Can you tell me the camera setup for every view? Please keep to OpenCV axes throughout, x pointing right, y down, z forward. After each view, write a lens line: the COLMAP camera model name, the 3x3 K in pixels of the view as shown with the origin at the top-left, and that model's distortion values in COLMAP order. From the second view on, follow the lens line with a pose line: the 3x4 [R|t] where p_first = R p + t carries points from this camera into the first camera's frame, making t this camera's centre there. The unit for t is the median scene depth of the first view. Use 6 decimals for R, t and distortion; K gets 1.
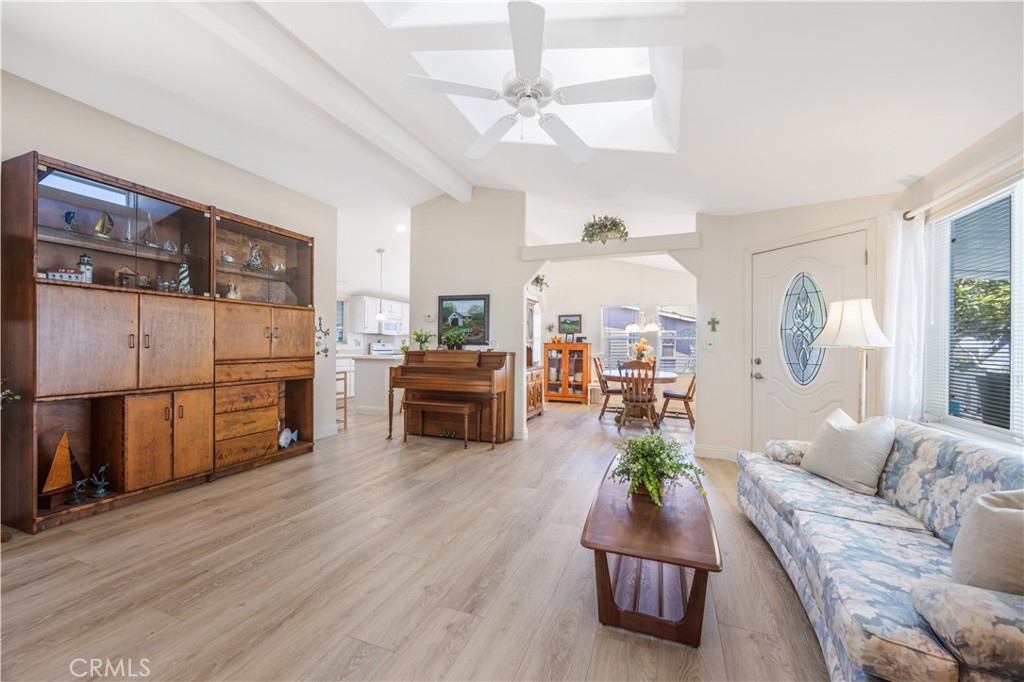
lens RADIAL K [[393.3, 0, 515.7], [0, 393.3, 343.8], [0, 0, 1]] dist [-0.003850, 0.000337]
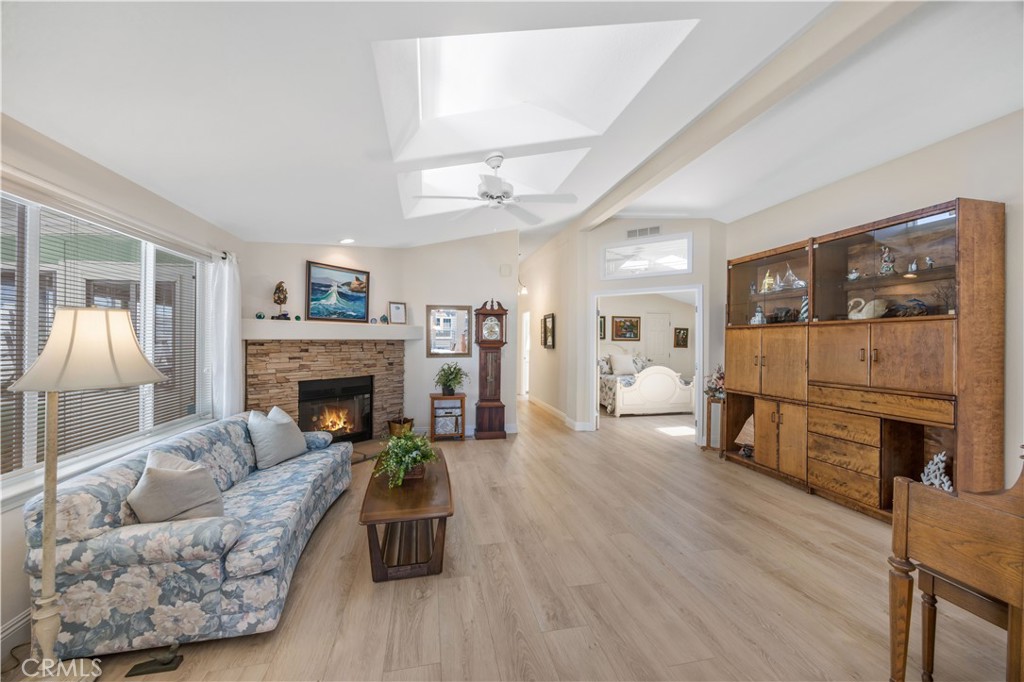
lens RADIAL K [[393.3, 0, 515.5], [0, 393.3, 345.3], [0, 0, 1]] dist [-0.003850, 0.000337]
pose [[-0.829717, -0.009524, -0.558103, 0.524808], [-0.012640, 0.999919, 0.001728, -0.049341], [0.558041, 0.008489, -0.829770, 1.517787]]
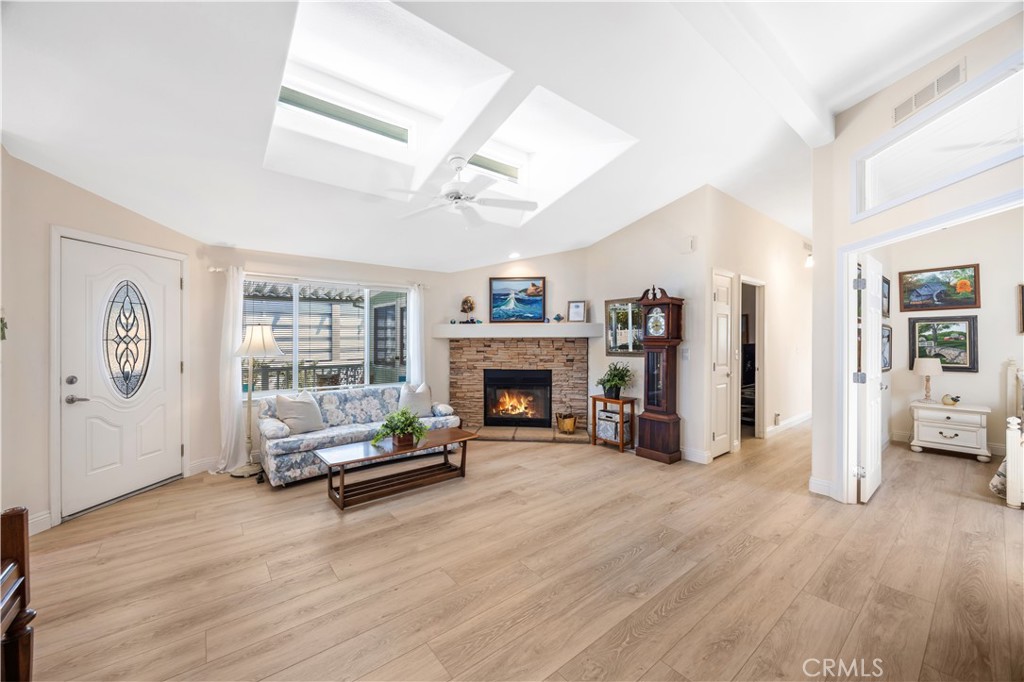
lens RADIAL K [[393.3, 0, 514.0], [0, 393.3, 337.2], [0, 0, 1]] dist [-0.003850, 0.000337]
pose [[-0.867014, -0.009251, 0.498198, -0.608359], [-0.012109, 0.999924, -0.002505, -0.056954], [-0.498136, -0.008204, -0.867060, 1.476660]]
